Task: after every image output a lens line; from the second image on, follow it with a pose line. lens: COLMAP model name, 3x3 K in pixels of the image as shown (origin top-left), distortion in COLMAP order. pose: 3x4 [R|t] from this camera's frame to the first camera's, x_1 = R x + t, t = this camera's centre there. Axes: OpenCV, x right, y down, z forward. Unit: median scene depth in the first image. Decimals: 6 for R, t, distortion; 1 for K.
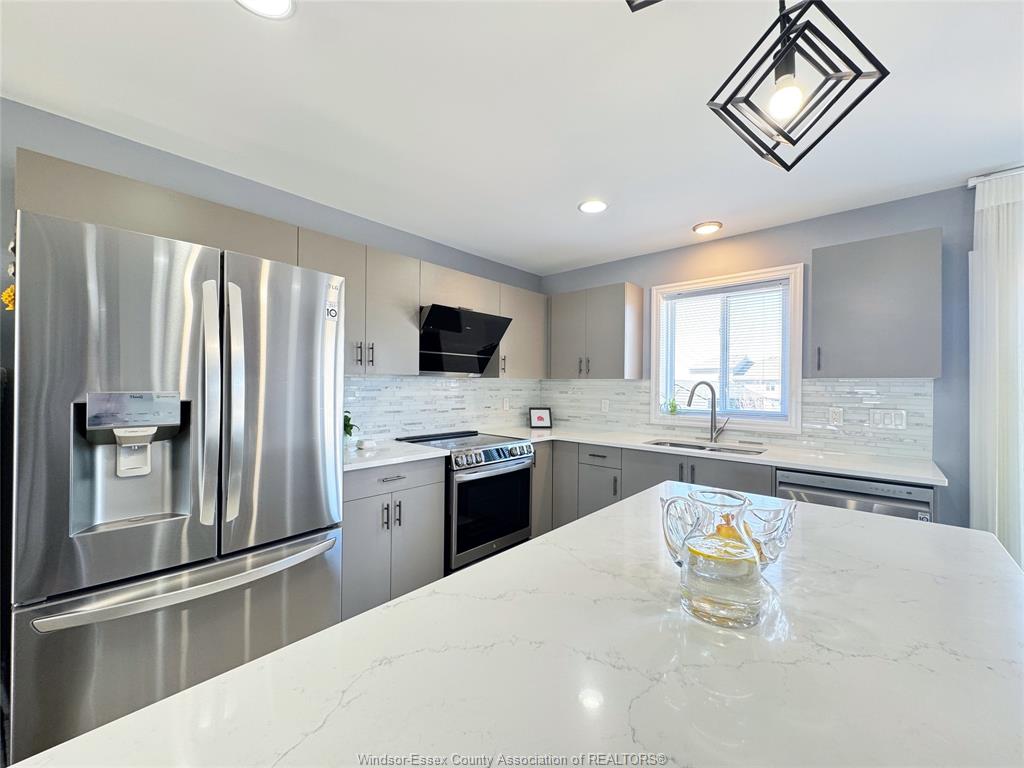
lens RADIAL K [[406.4, 0, 513.4], [0, 406.4, 382.7], [0, 0, 1]] dist [-0.002950, -0.000221]
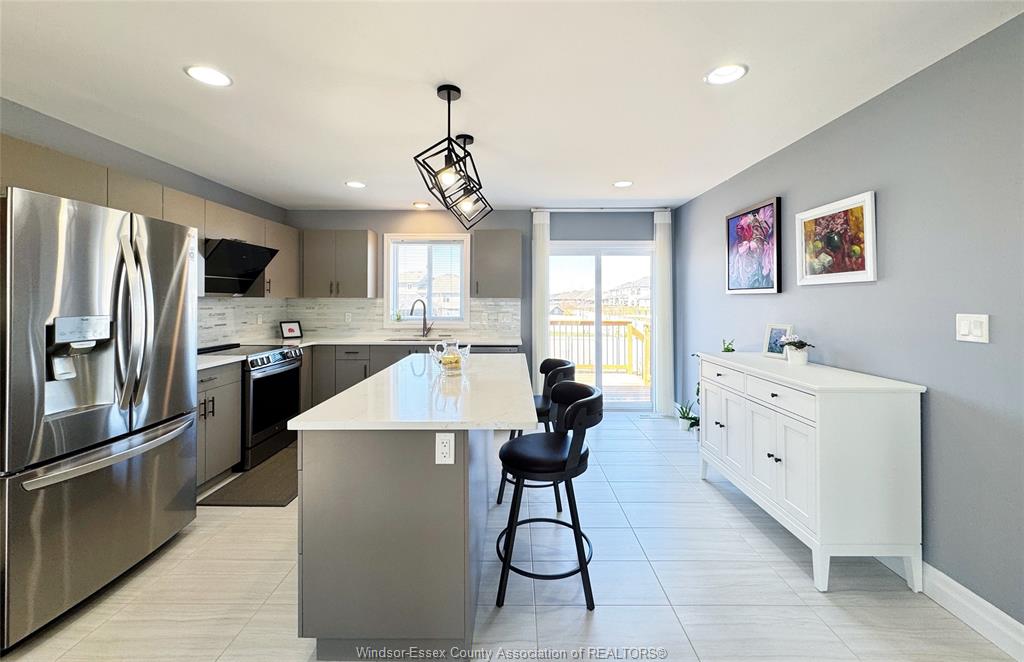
lens RADIAL K [[408.3, 0, 511.9], [0, 408.3, 296.9], [0, 0, 1]] dist [-0.000827, -0.000311]
pose [[0.747217, -0.004655, 0.664564, -0.308629], [0.001659, 0.999985, 0.005140, -0.019800], [-0.664579, -0.002738, 0.747213, -0.416917]]
